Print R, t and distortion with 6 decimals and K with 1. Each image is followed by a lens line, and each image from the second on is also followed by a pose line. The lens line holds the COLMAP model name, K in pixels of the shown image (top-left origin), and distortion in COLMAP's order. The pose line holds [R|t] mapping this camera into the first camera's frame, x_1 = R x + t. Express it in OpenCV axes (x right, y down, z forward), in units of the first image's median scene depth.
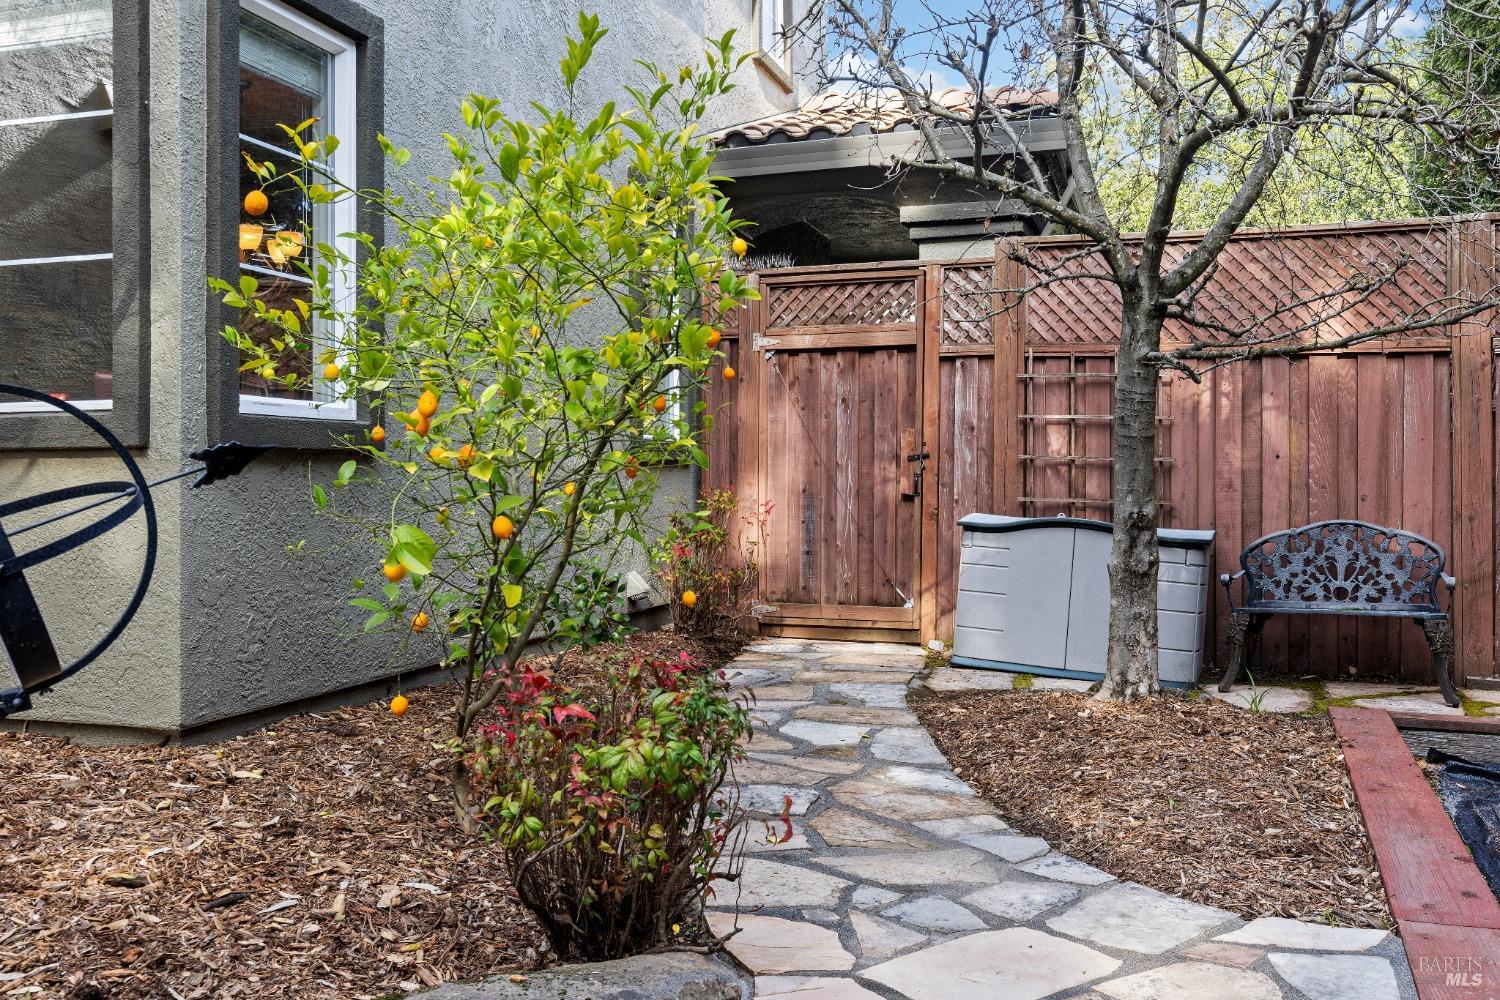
lens RADIAL K [[1315.0, 0, 748.2], [0, 1315.0, 504.5], [0, 0, 1]] dist [0.016518, 0.004609]
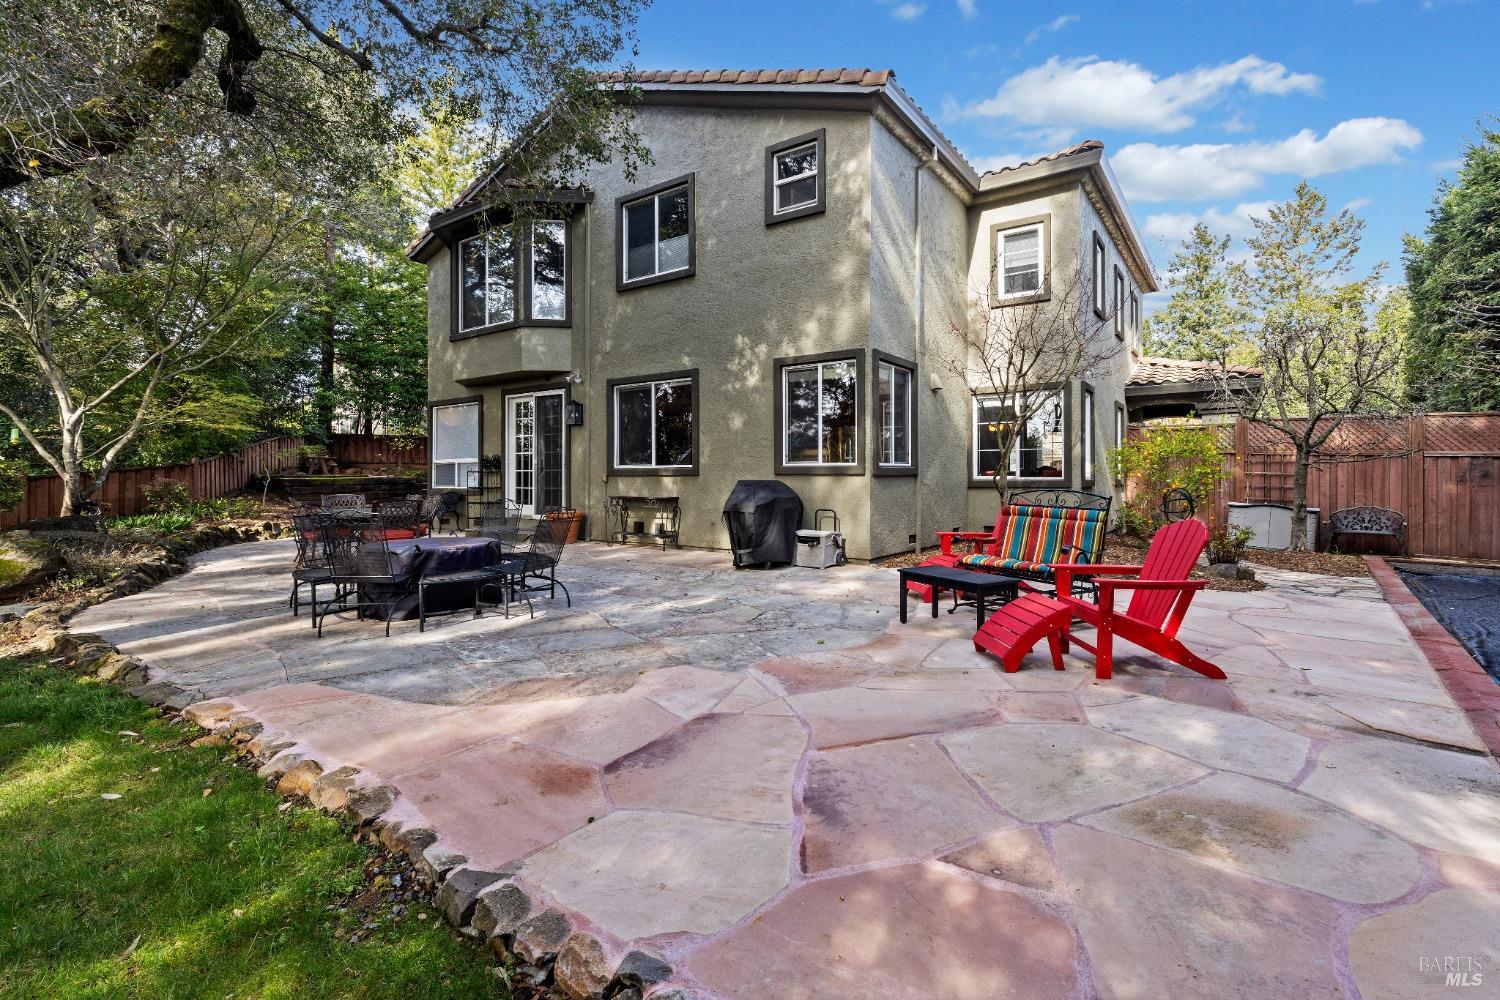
lens RADIAL K [[683.7, 0, 755.2], [0, 683.7, 500.9], [0, 0, 1]] dist [-0.000142, -0.000152]
pose [[0.948657, 0.004902, -0.316268, -0.473858], [-0.002540, 0.999966, 0.007880, -0.010286], [0.316296, -0.006672, 0.948637, -1.136731]]
